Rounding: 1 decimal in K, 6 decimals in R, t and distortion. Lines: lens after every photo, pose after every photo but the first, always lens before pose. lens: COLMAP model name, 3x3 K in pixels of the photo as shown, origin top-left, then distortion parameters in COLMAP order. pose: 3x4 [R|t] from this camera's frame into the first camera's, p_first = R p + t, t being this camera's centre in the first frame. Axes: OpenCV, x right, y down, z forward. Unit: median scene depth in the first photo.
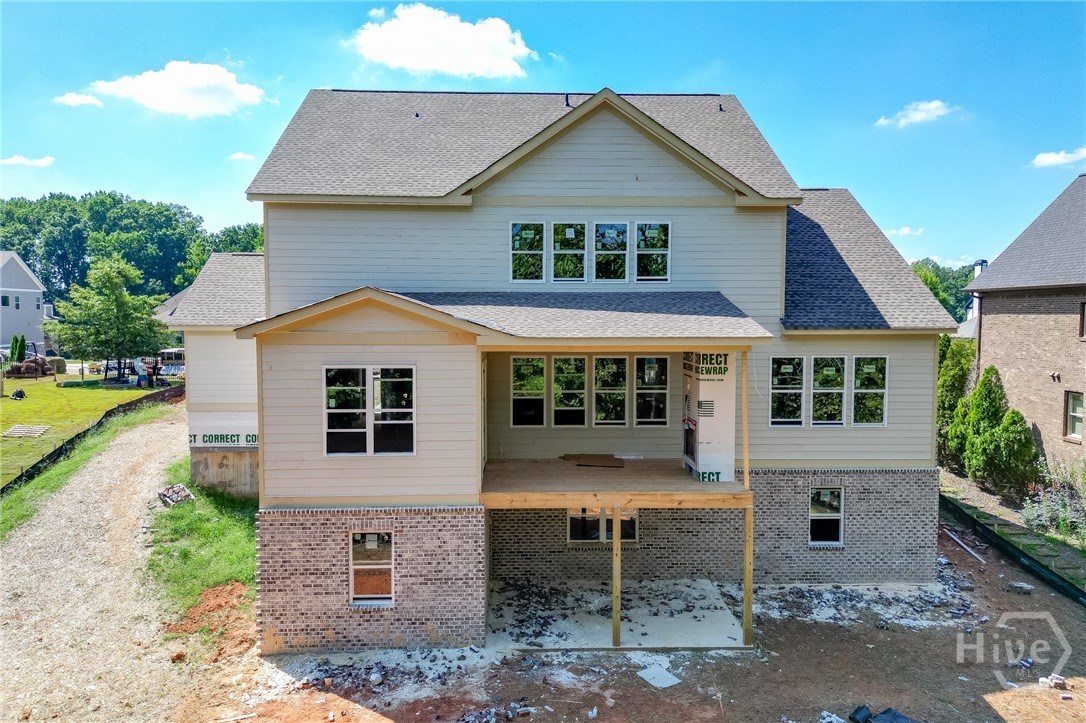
lens RADIAL K [[752.3, 0, 543.0], [0, 752.3, 361.5], [0, 0, 1]] dist [0.068961, -0.064738]
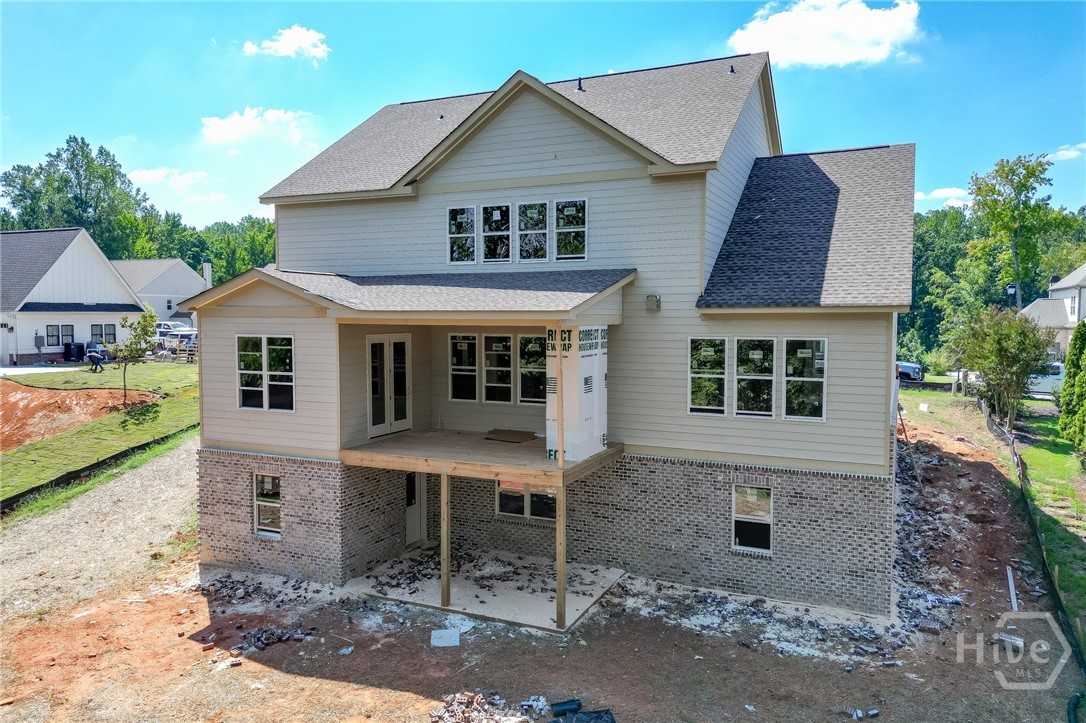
lens RADIAL K [[752.3, 0, 543.0], [0, 752.3, 361.5], [0, 0, 1]] dist [0.068961, -0.064738]
pose [[0.893079, 0.028360, -0.449004, 0.564868], [-0.028112, 0.999579, 0.007219, 0.021330], [0.449020, 0.006175, 0.893500, 0.103485]]
